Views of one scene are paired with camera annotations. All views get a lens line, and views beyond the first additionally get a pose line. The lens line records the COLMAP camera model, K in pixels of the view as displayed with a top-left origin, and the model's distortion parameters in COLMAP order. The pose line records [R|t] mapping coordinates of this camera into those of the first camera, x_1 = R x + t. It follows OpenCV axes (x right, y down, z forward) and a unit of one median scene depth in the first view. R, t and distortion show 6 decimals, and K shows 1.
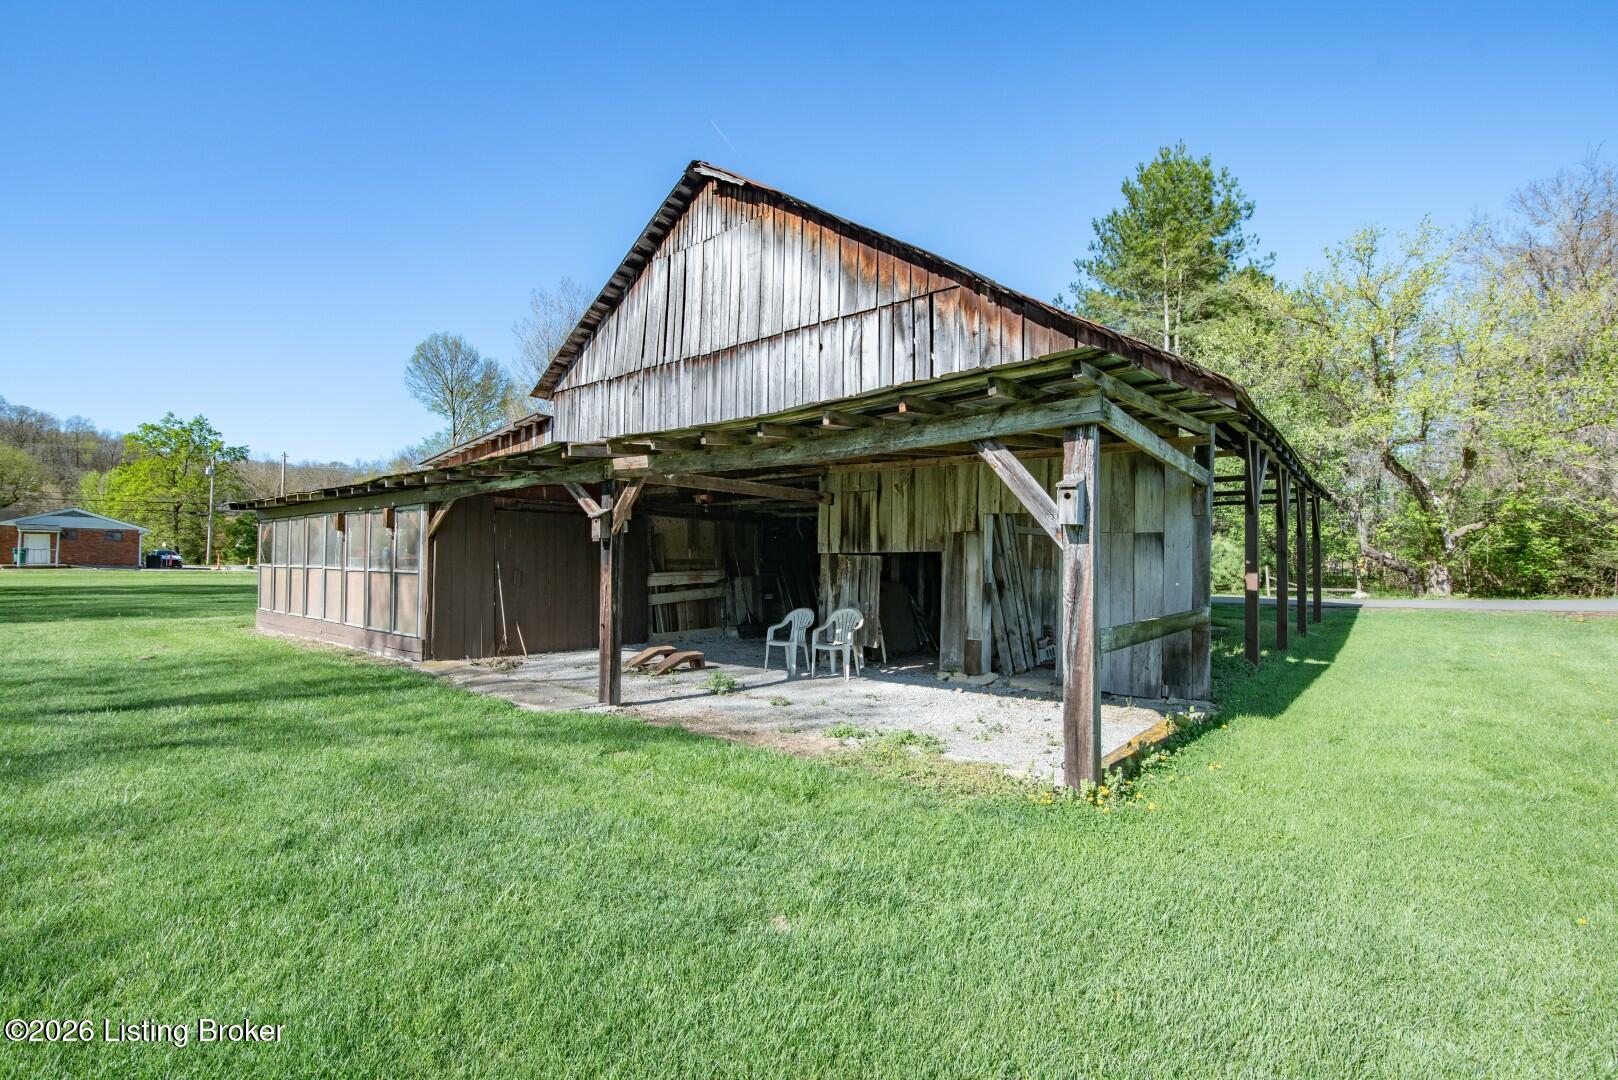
lens RADIAL K [[757.1, 0, 818.0], [0, 757.1, 542.3], [0, 0, 1]] dist [-0.016057, -0.000257]
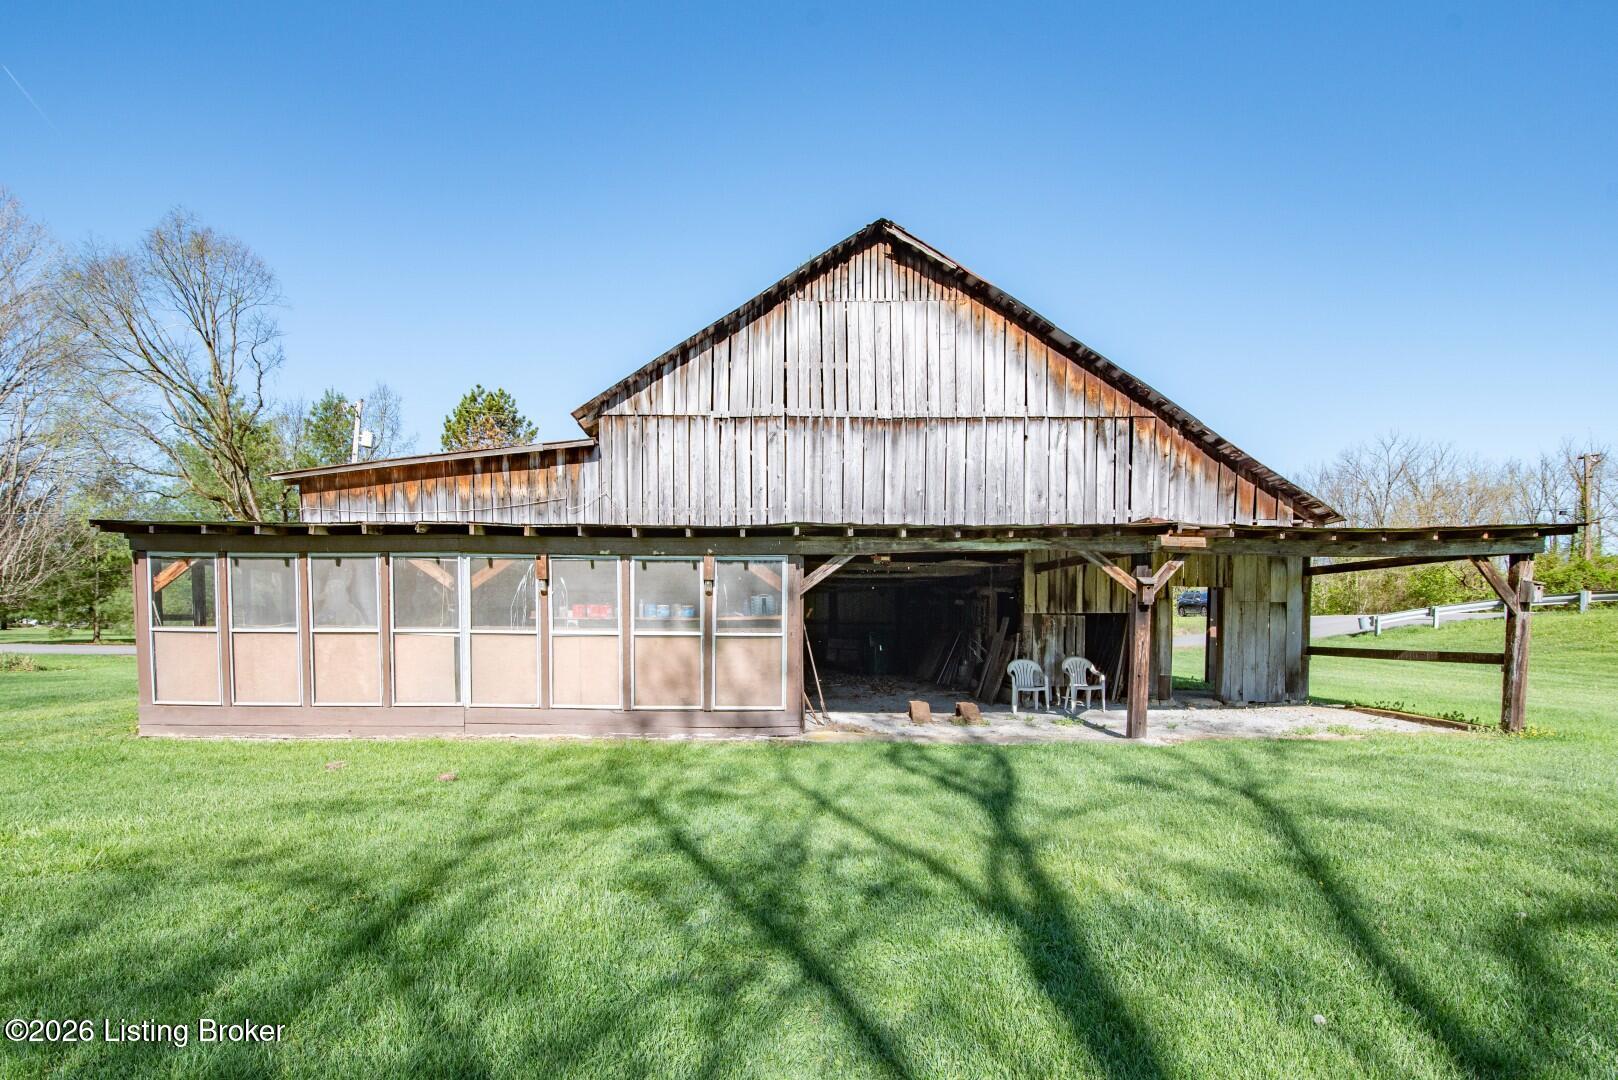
lens RADIAL K [[757.1, 0, 773.1], [0, 757.1, 664.0], [0, 0, 1]] dist [-0.016057, -0.000257]
pose [[0.761199, -0.042309, 0.647136, -1.040991], [-0.014592, 0.996500, 0.082314, 0.001637], [-0.648354, -0.072100, 0.757918, 0.326925]]
